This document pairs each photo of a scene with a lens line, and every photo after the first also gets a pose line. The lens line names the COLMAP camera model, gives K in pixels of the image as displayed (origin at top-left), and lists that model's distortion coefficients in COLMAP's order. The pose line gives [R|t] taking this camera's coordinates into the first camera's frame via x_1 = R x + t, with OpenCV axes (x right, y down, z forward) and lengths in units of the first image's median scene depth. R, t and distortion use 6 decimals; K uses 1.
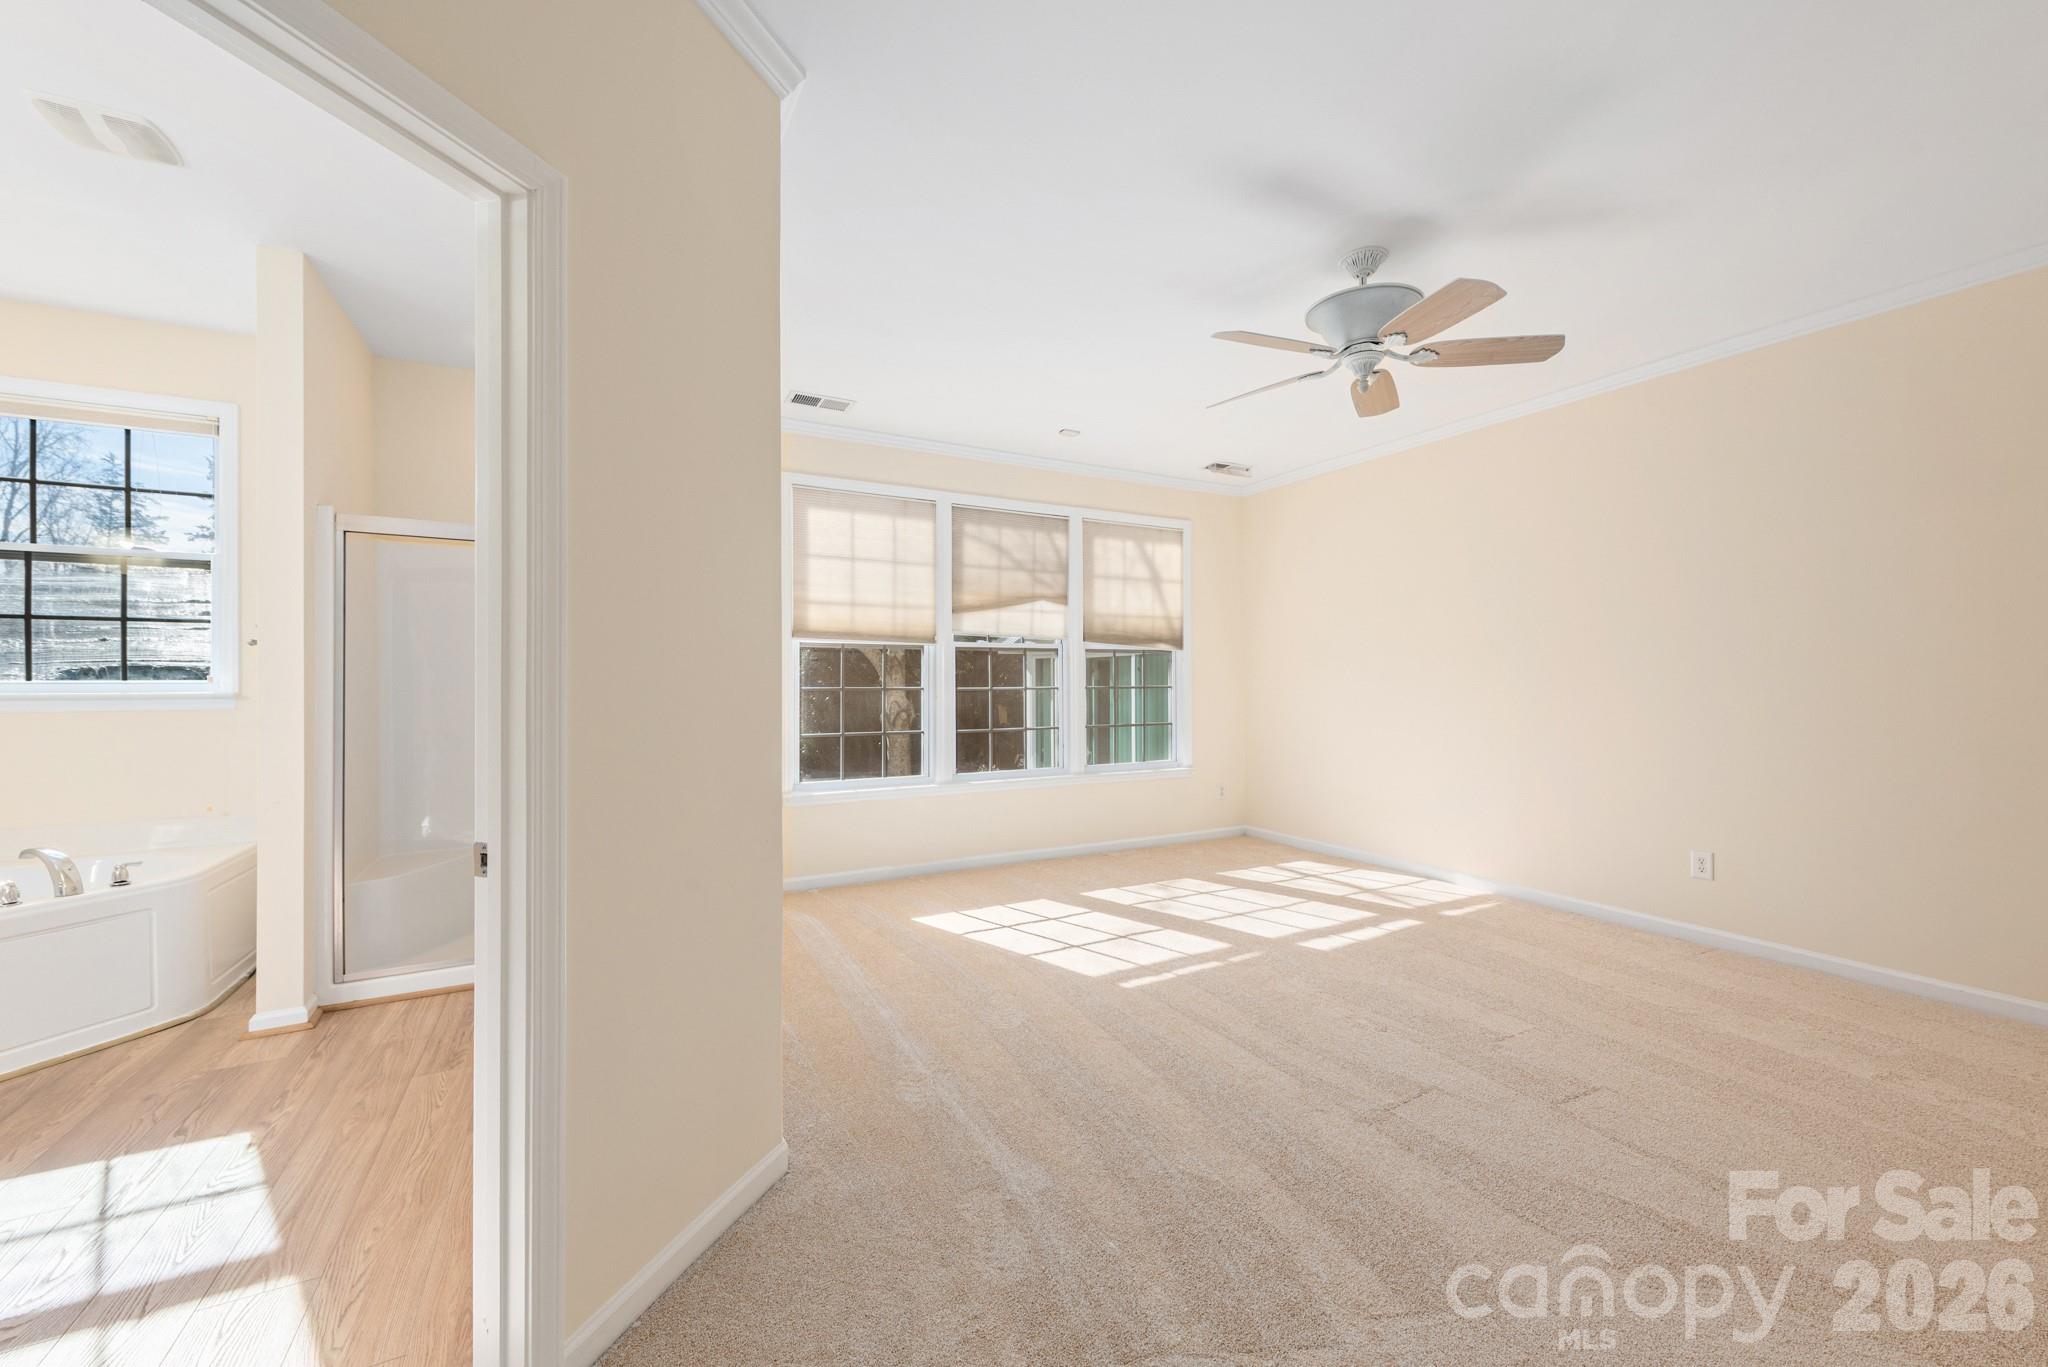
lens RADIAL K [[800.2, 0, 1035.4], [0, 800.2, 680.9], [0, 0, 1]] dist [0.011663, -0.004024]
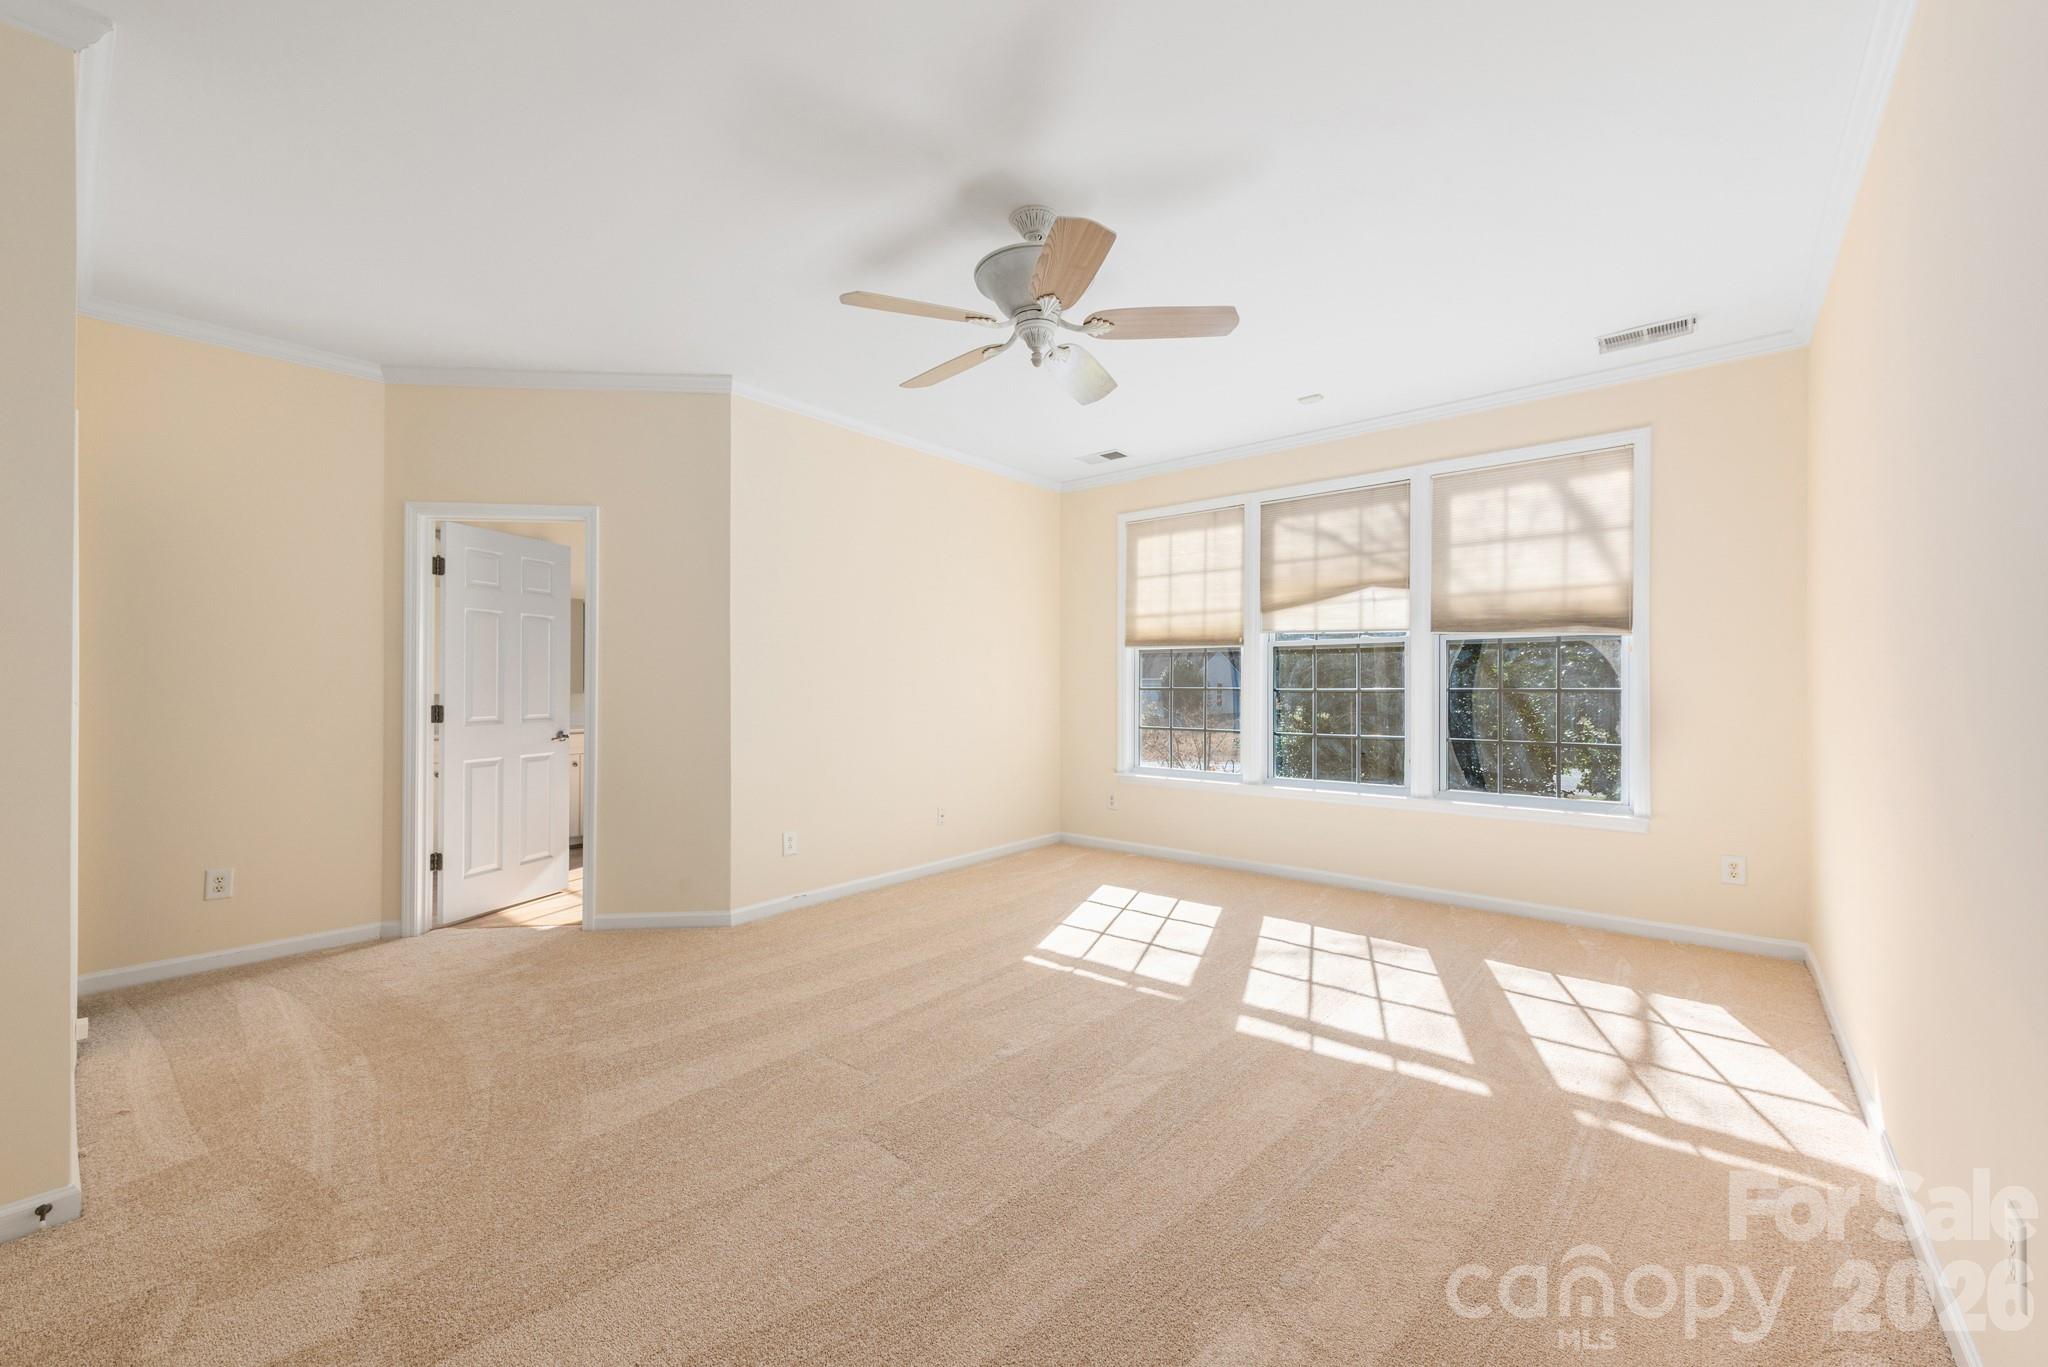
lens RADIAL K [[796.8, 0, 1032.8], [0, 796.8, 684.0], [0, 0, 1]] dist [0.005671, -0.000542]
pose [[0.365937, 0.002101, -0.930637, 0.712056], [0.003817, 0.999986, 0.003759, -0.002011], [0.930632, -0.004928, 0.365924, 0.378277]]
